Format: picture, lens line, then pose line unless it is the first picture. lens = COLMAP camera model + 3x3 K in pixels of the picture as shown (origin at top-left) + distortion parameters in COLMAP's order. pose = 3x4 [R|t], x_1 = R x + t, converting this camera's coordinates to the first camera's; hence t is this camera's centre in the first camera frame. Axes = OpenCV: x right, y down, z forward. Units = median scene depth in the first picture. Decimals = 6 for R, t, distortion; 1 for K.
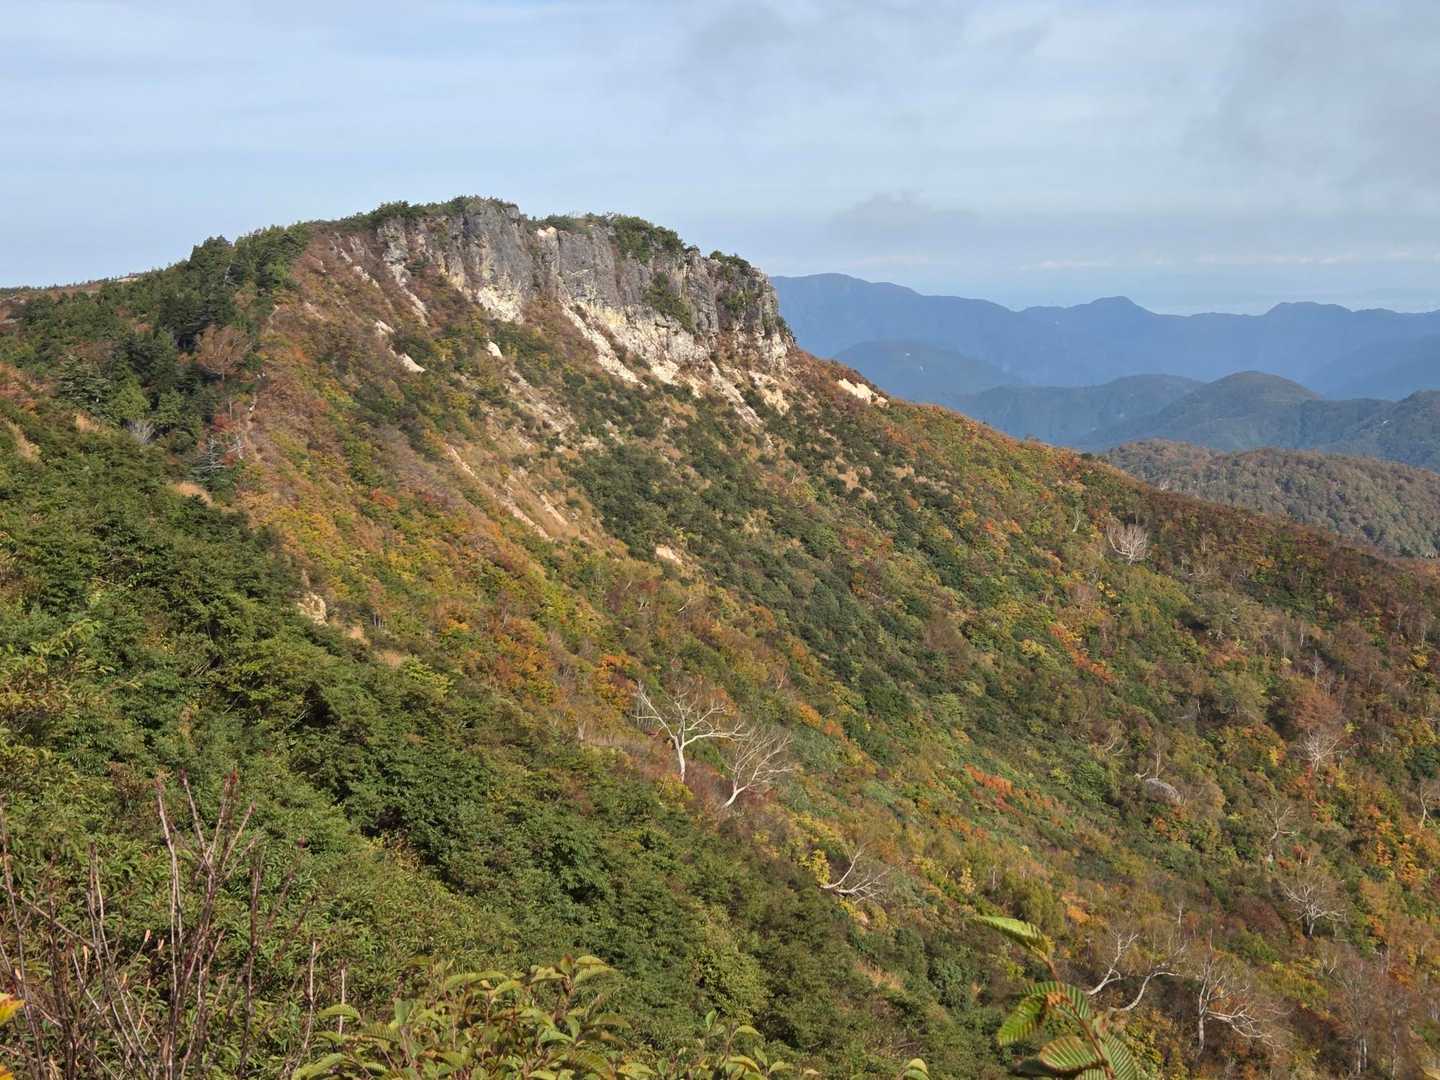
lens RADIAL K [[2401.2, 0, 720.0], [0, 2401.2, 540.0], [0, 0, 1]] dist [0.115043, -0.093929]
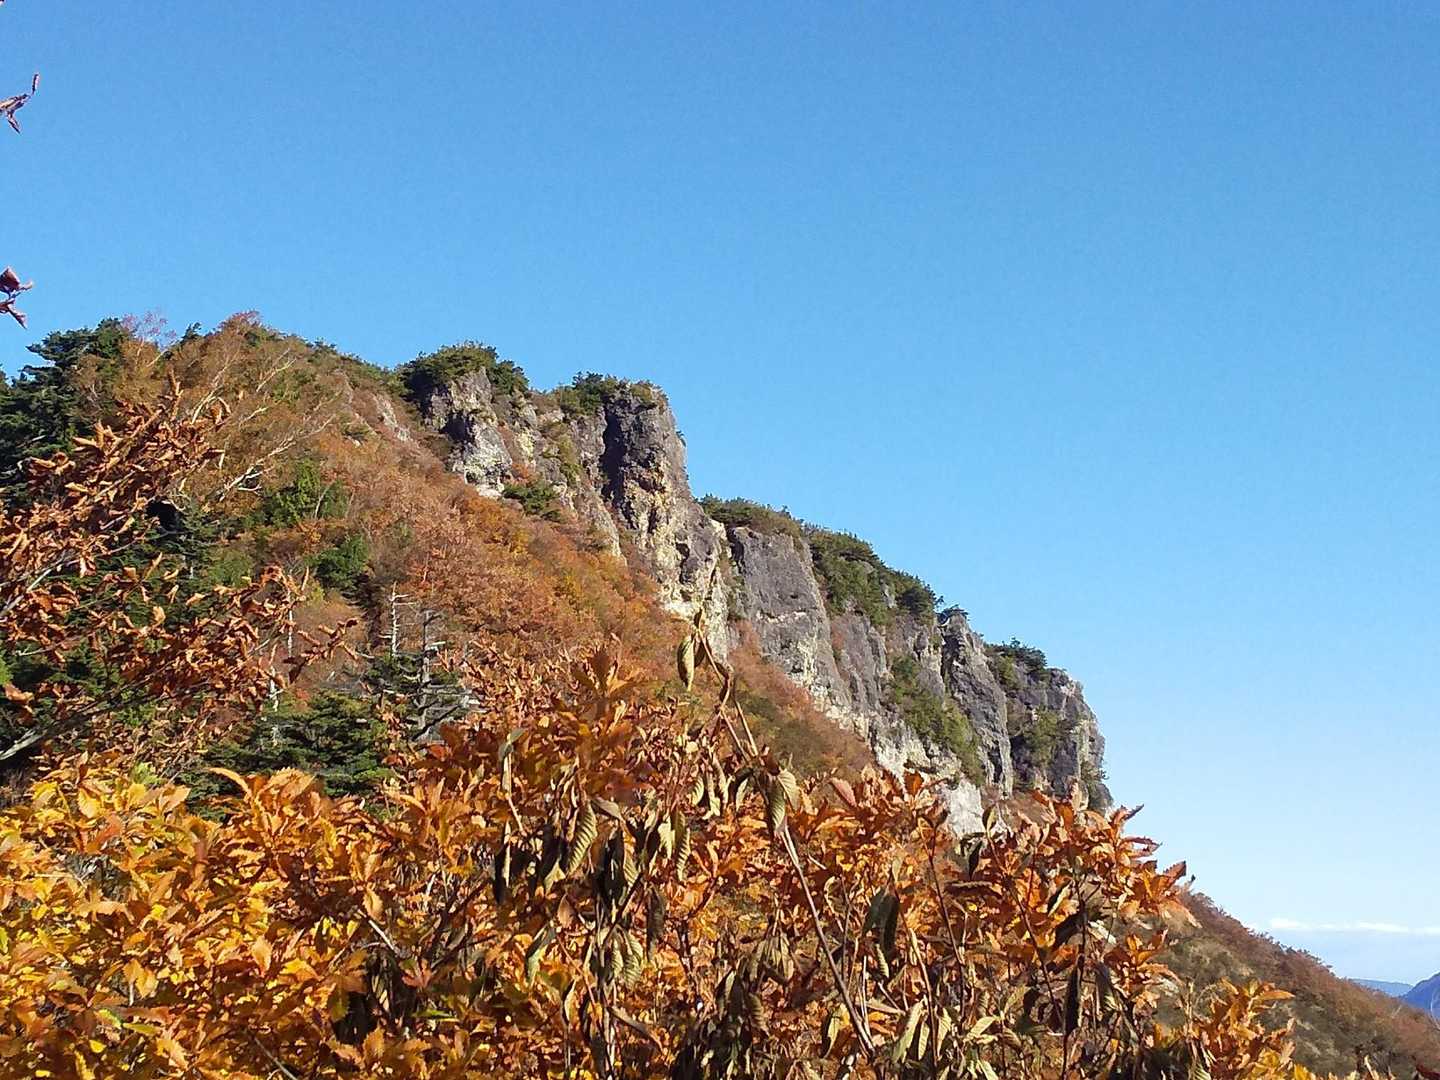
lens RADIAL K [[2401.2, 0, 720.0], [0, 2401.2, 540.0], [0, 0, 1]] dist [0.115043, -0.093929]
pose [[0.976121, 0.045385, 0.212433, -0.170013], [0.019858, 0.955192, -0.295320, 0.001509], [-0.216317, 0.292486, 0.931482, 0.633065]]
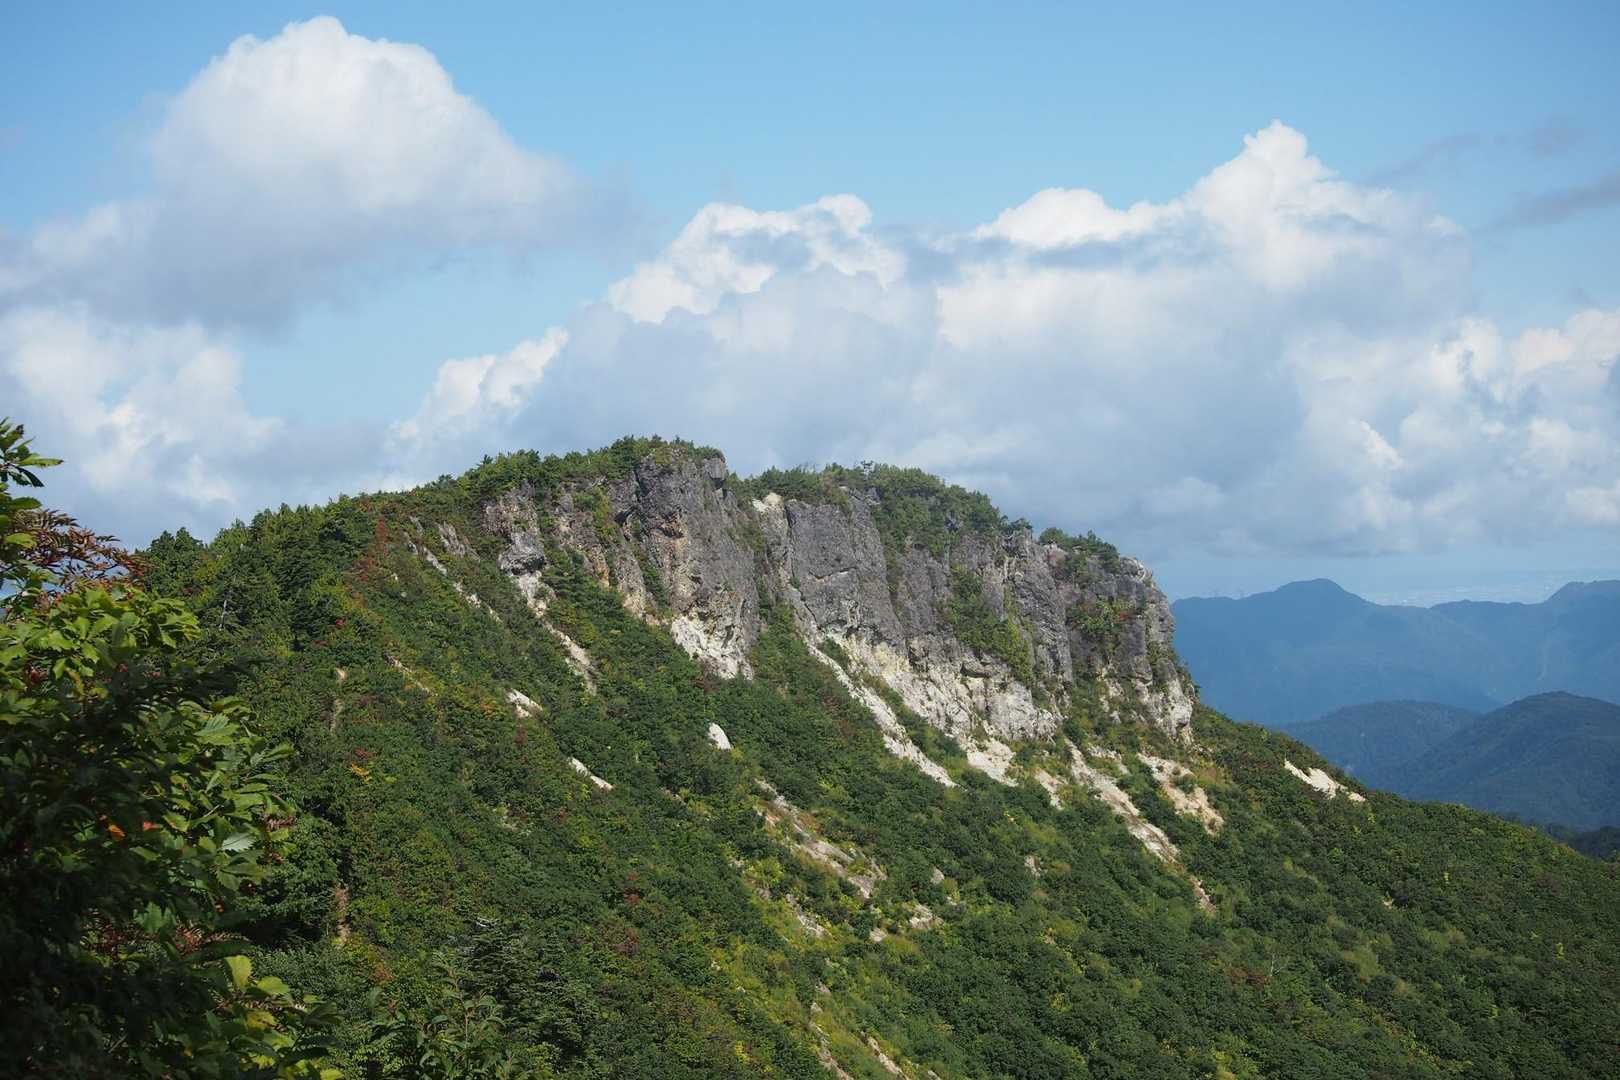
lens RADIAL K [[3661.2, 0, 808.7], [0, 3661.2, 404.8], [0, 0, 1]] dist [-0.029626, 0.211377]
pose [[0.997864, -0.025030, 0.060335, -0.116081], [0.033787, 0.988290, -0.148801, -0.032141], [-0.055904, 0.150522, 0.987025, 0.224763]]
